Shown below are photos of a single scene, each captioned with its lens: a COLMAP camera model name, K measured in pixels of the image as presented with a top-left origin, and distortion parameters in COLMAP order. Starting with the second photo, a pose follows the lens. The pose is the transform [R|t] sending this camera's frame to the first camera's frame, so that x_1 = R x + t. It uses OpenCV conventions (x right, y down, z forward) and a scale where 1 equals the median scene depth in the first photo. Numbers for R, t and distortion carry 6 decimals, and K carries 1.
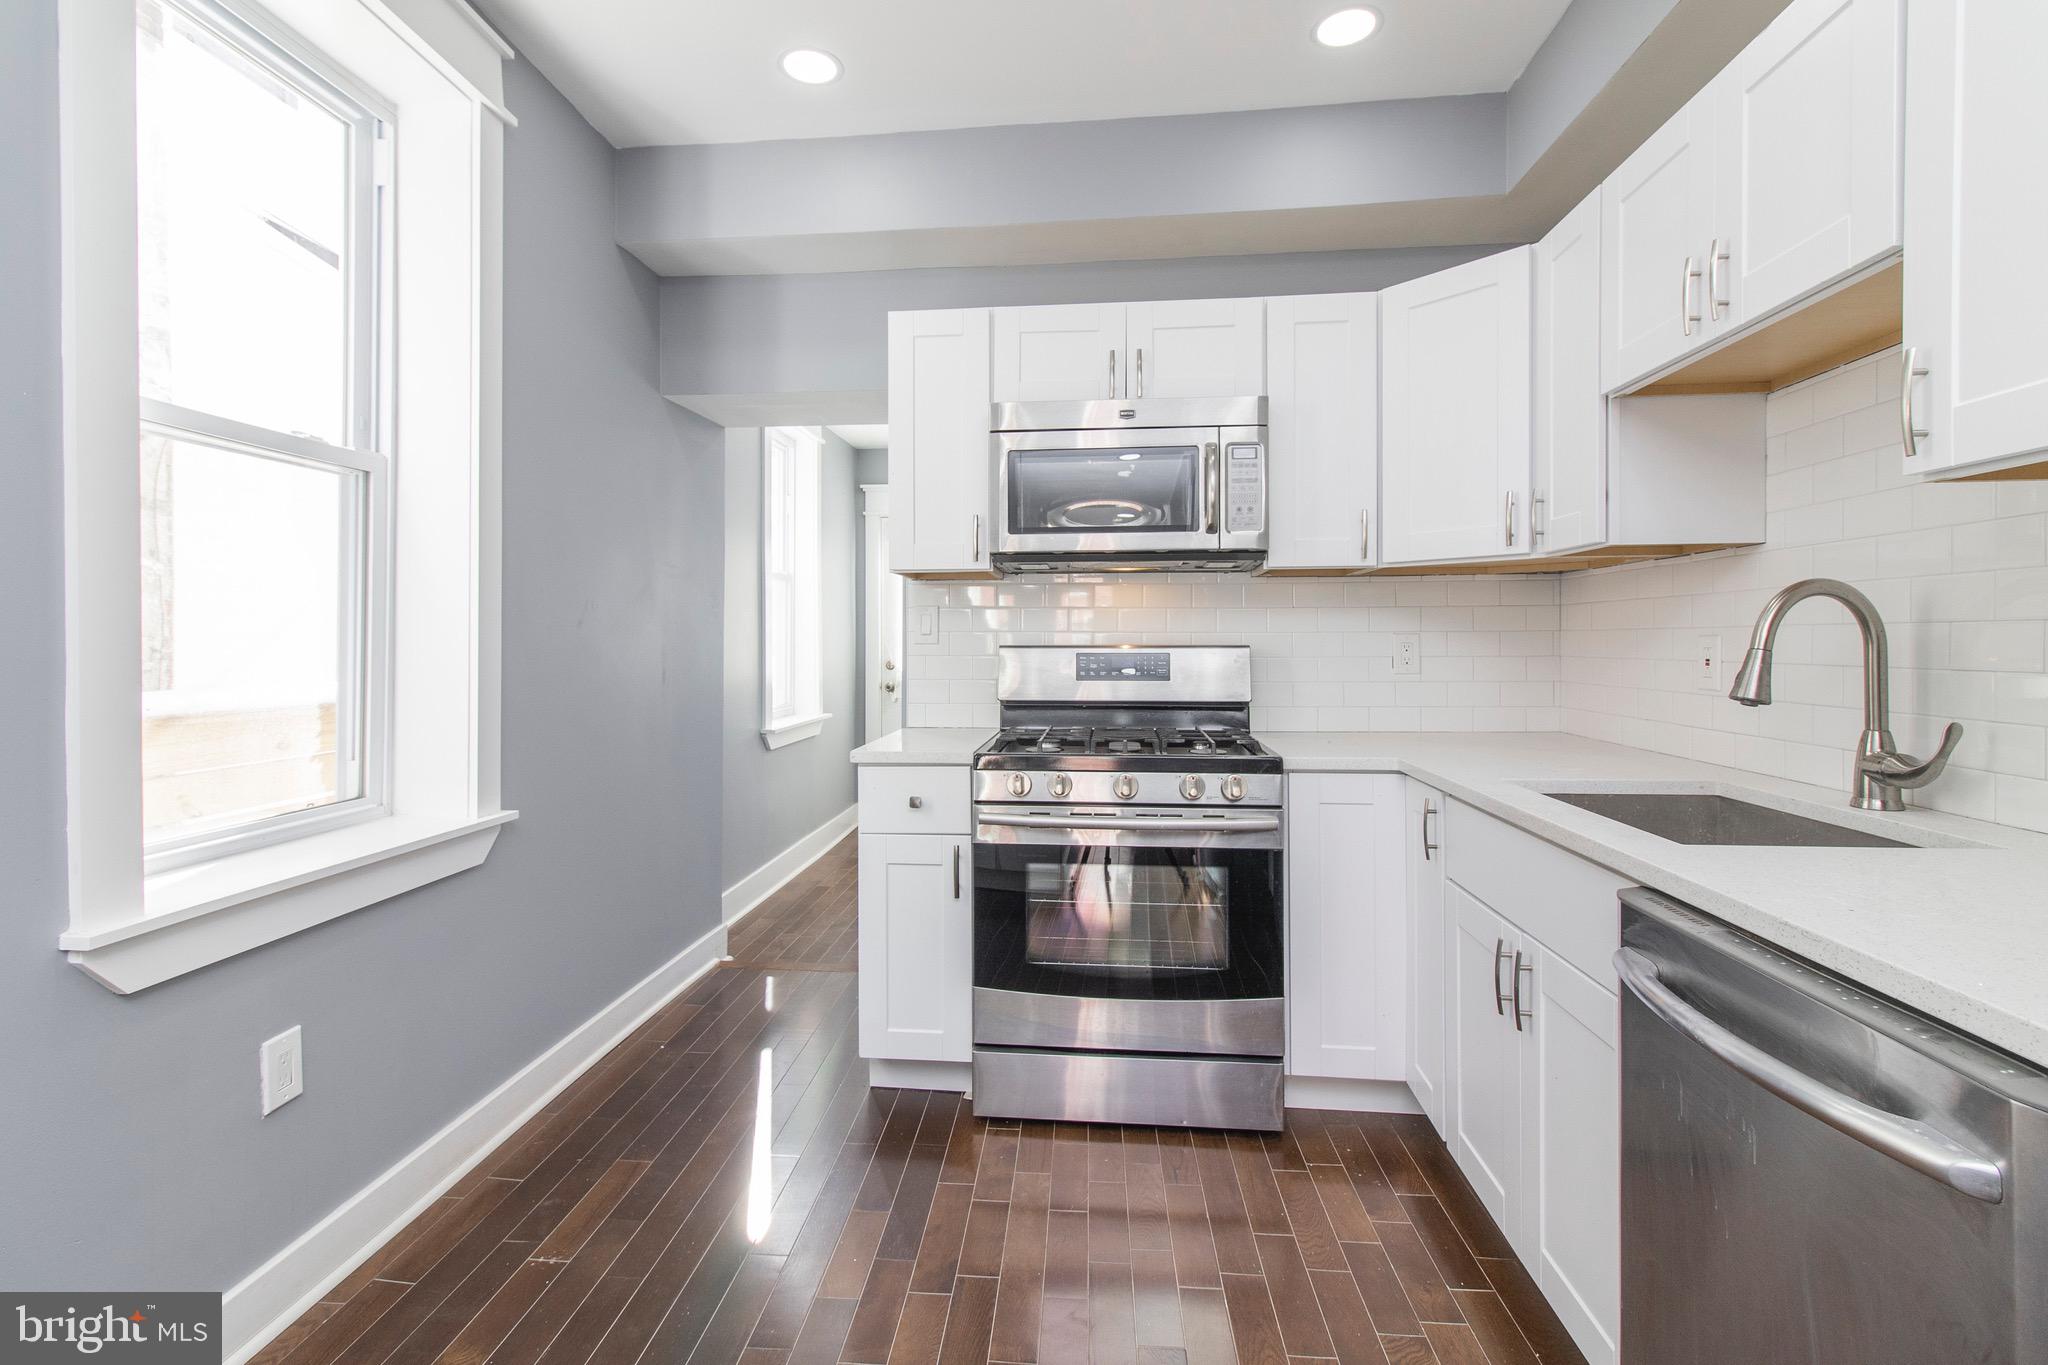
lens RADIAL K [[950.0, 0, 1012.4], [0, 950.0, 647.9], [0, 0, 1]] dist [0.000062, -0.000498]
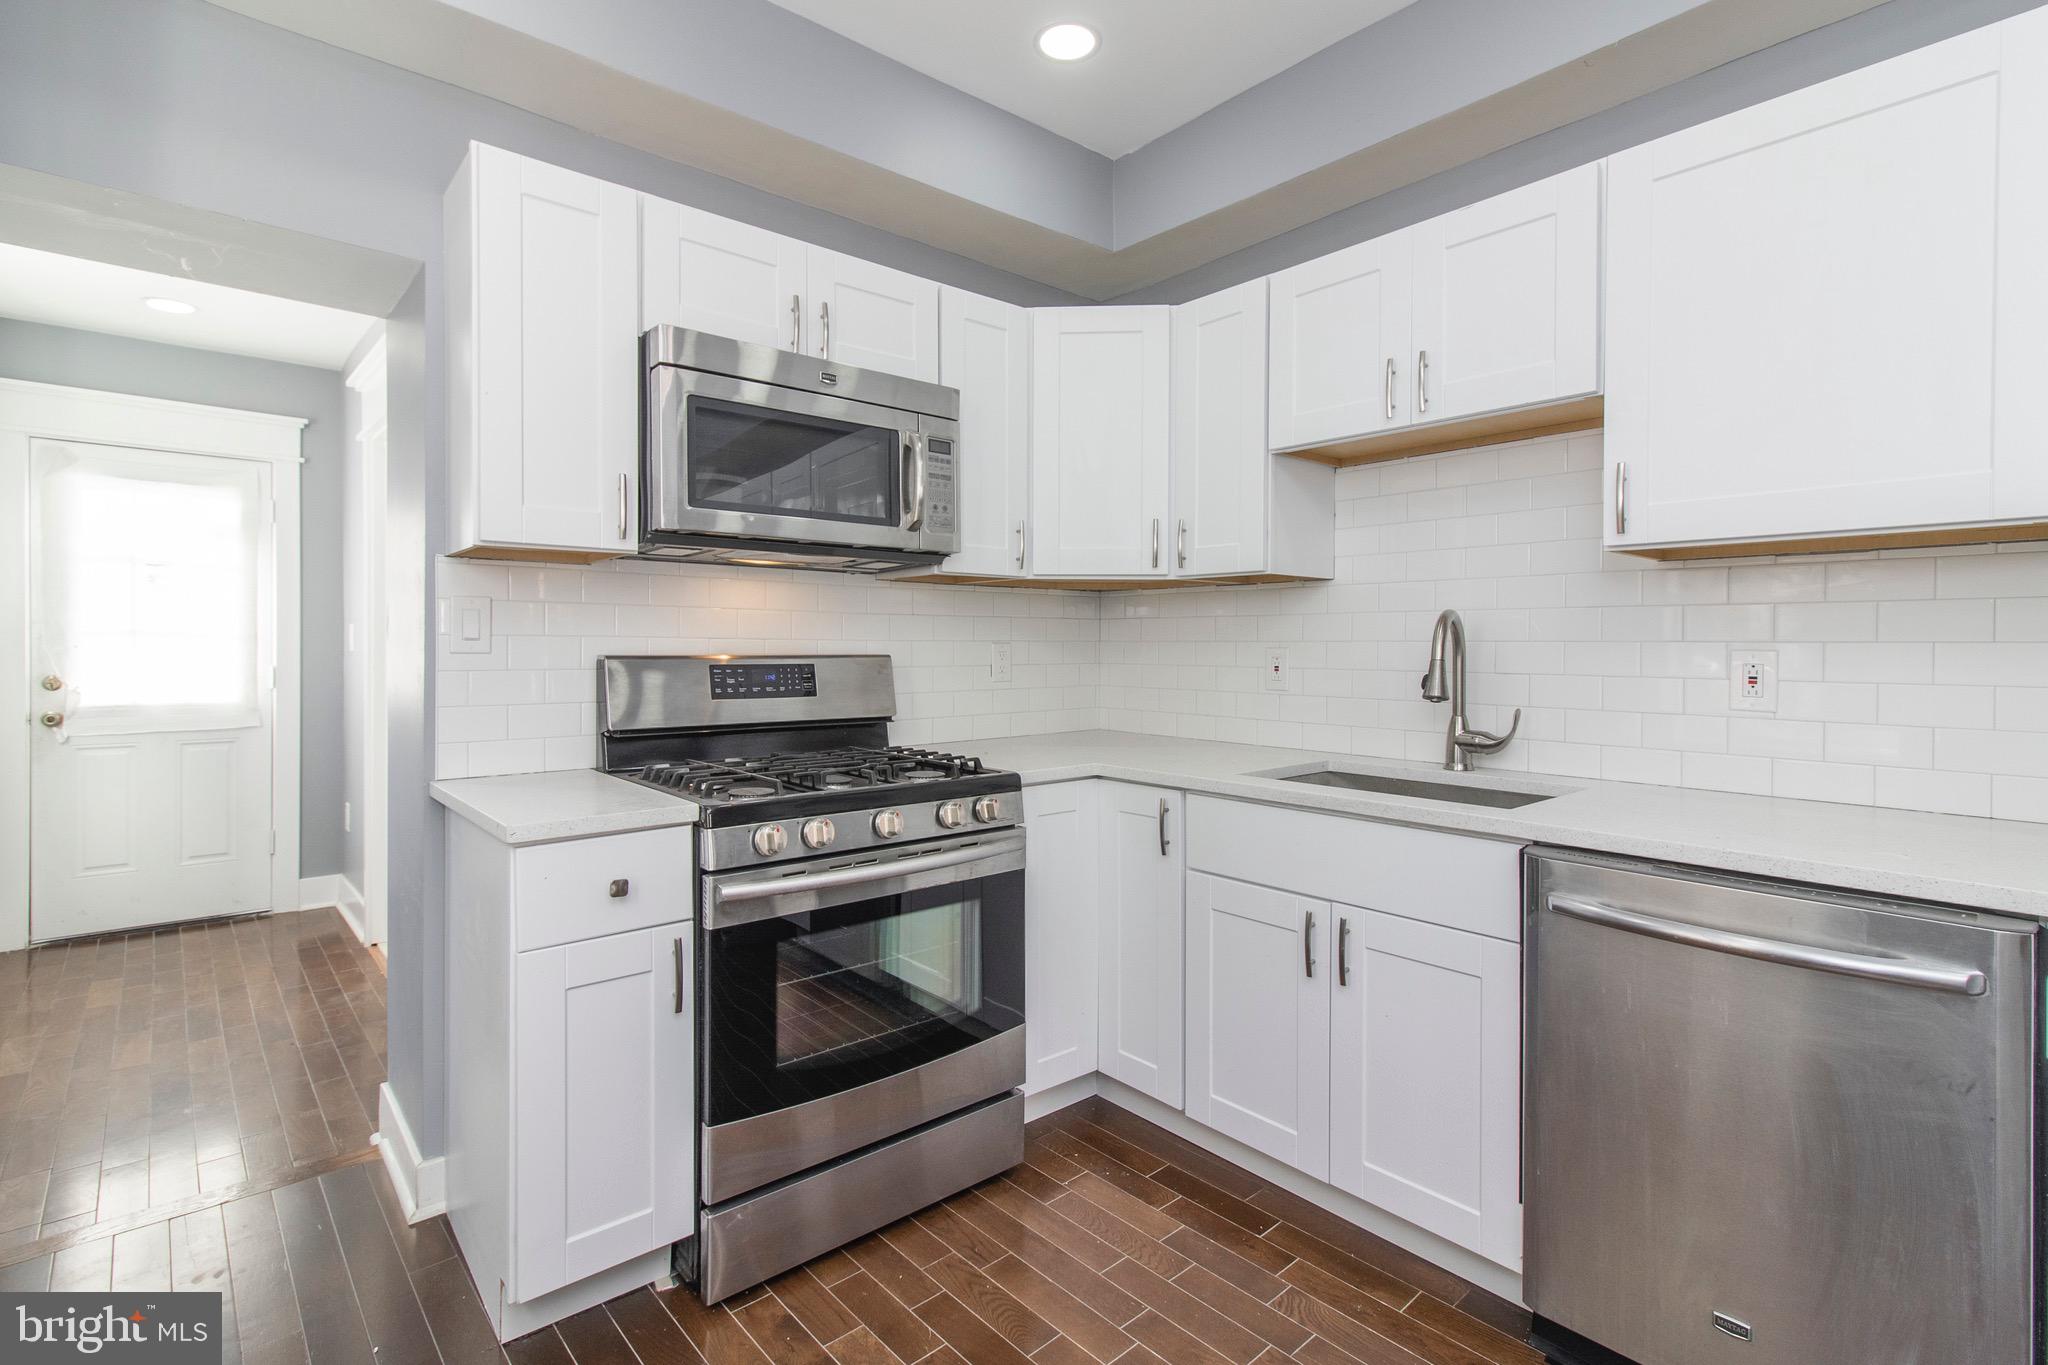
lens RADIAL K [[977.7, 0, 1053.6], [0, 977.7, 648.5], [0, 0, 1]] dist [-0.000077, -0.000185]
pose [[0.681934, 0.003699, 0.731404, -0.377119], [-0.000986, 0.999991, -0.004138, -0.005558], [-0.731413, 0.002101, 0.681932, 0.274602]]
